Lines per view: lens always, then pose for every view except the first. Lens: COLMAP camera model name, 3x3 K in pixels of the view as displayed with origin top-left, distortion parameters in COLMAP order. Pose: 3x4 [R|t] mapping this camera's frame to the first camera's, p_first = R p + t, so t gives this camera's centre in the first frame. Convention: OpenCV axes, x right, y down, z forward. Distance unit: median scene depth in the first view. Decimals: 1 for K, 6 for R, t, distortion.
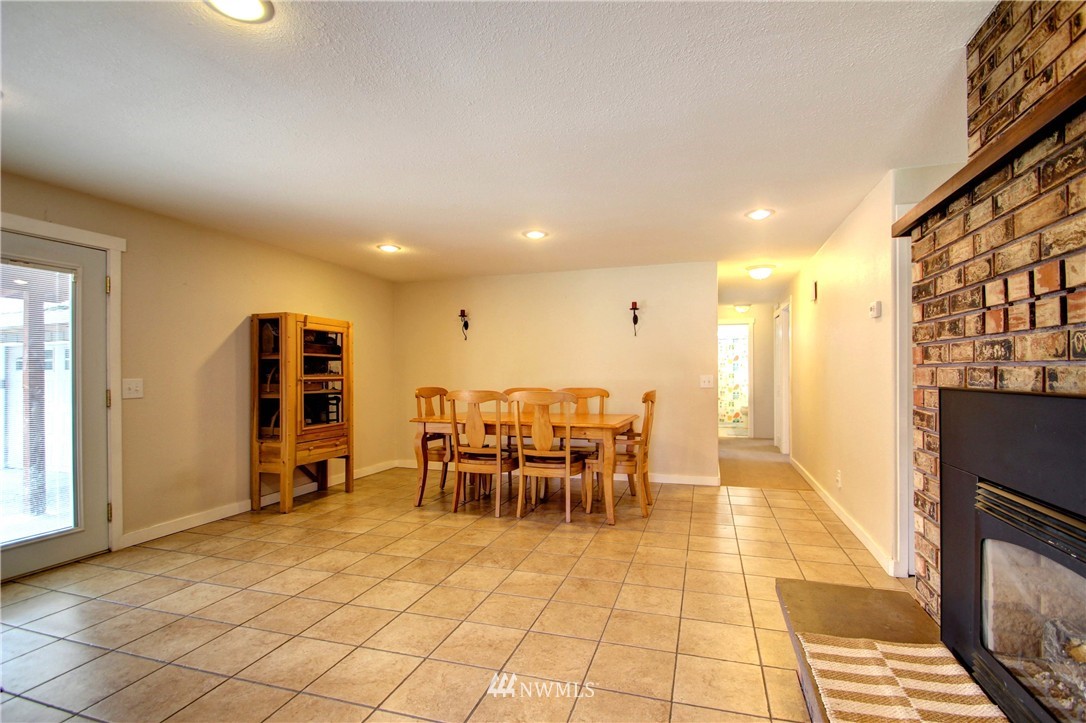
lens RADIAL K [[508.2, 0, 555.5], [0, 508.2, 371.8], [0, 0, 1]] dist [0.024253, -0.023182]
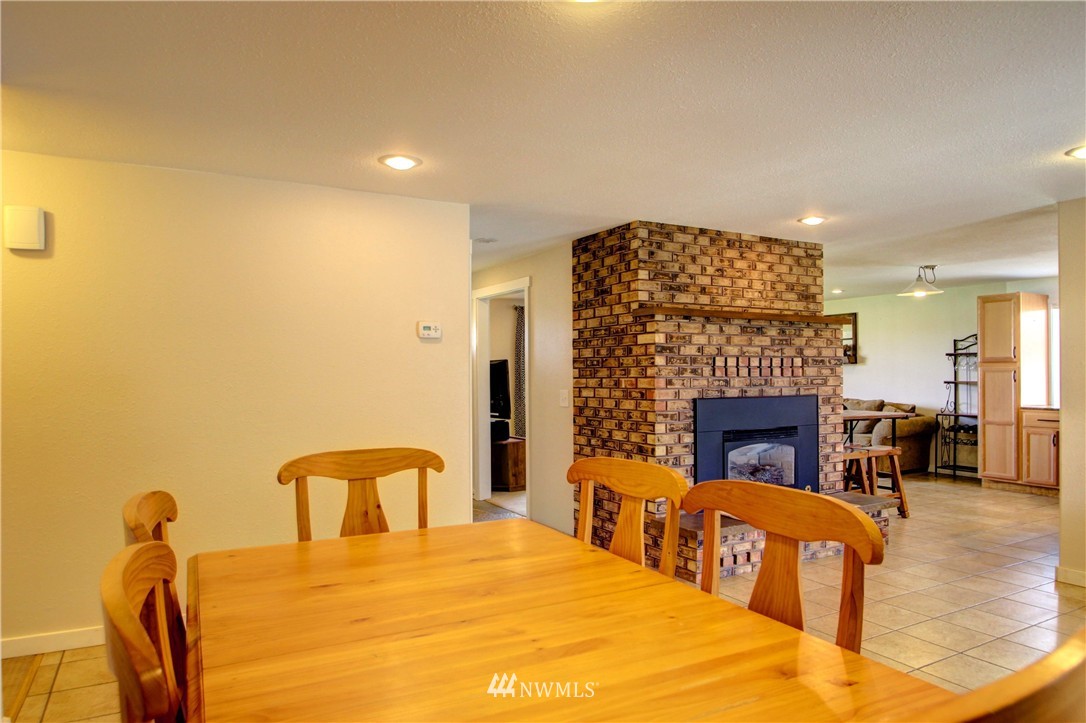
lens RADIAL K [[702.7, 0, 543.0], [0, 702.7, 361.5], [0, 0, 1]] dist [-0.000240, -0.000030]
pose [[-0.719798, 0.014733, 0.694028, -1.049636], [0.003283, 0.999836, -0.017820, -0.092685], [-0.694176, -0.010548, -0.719728, 4.376853]]
